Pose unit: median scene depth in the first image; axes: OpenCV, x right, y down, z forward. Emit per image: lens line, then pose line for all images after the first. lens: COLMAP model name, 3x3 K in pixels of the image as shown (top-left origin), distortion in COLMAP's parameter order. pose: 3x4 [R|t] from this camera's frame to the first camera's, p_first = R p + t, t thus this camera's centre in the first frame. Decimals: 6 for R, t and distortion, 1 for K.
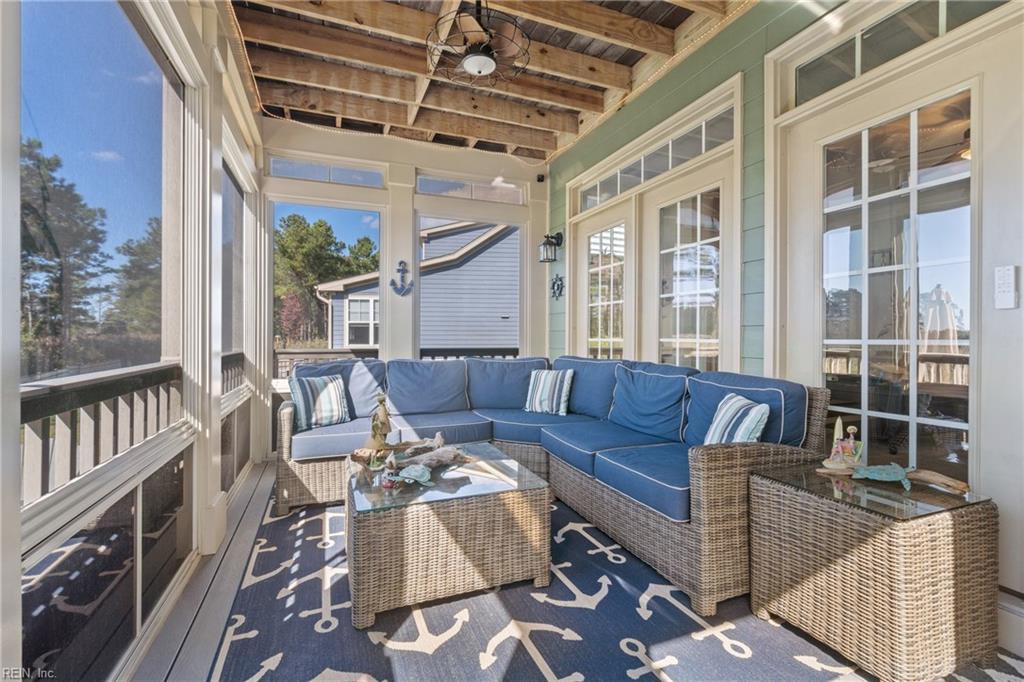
lens RADIAL K [[438.4, 0, 504.9], [0, 438.4, 338.4], [0, 0, 1]] dist [-0.003388, -0.000466]
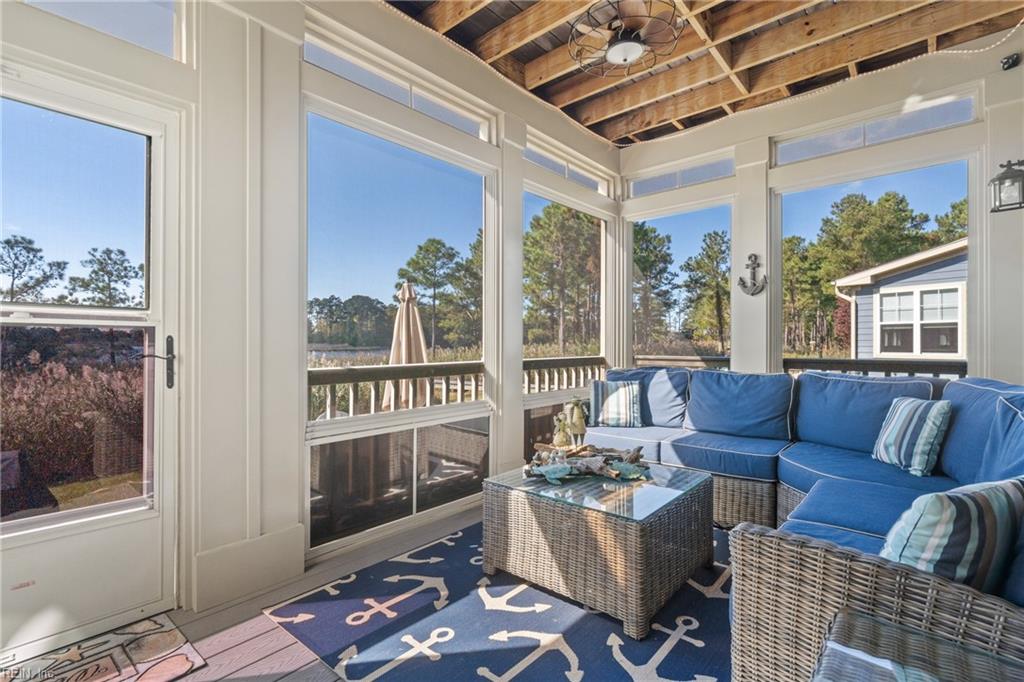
lens RADIAL K [[480.9, 0, 512.0], [0, 480.9, 341.0], [0, 0, 1]] dist [0.001510, 0.000621]
pose [[0.457212, -0.005227, -0.889343, 0.385821], [-0.001017, 0.999979, -0.006400, -0.002899], [0.889357, 0.003830, 0.457197, 0.168446]]
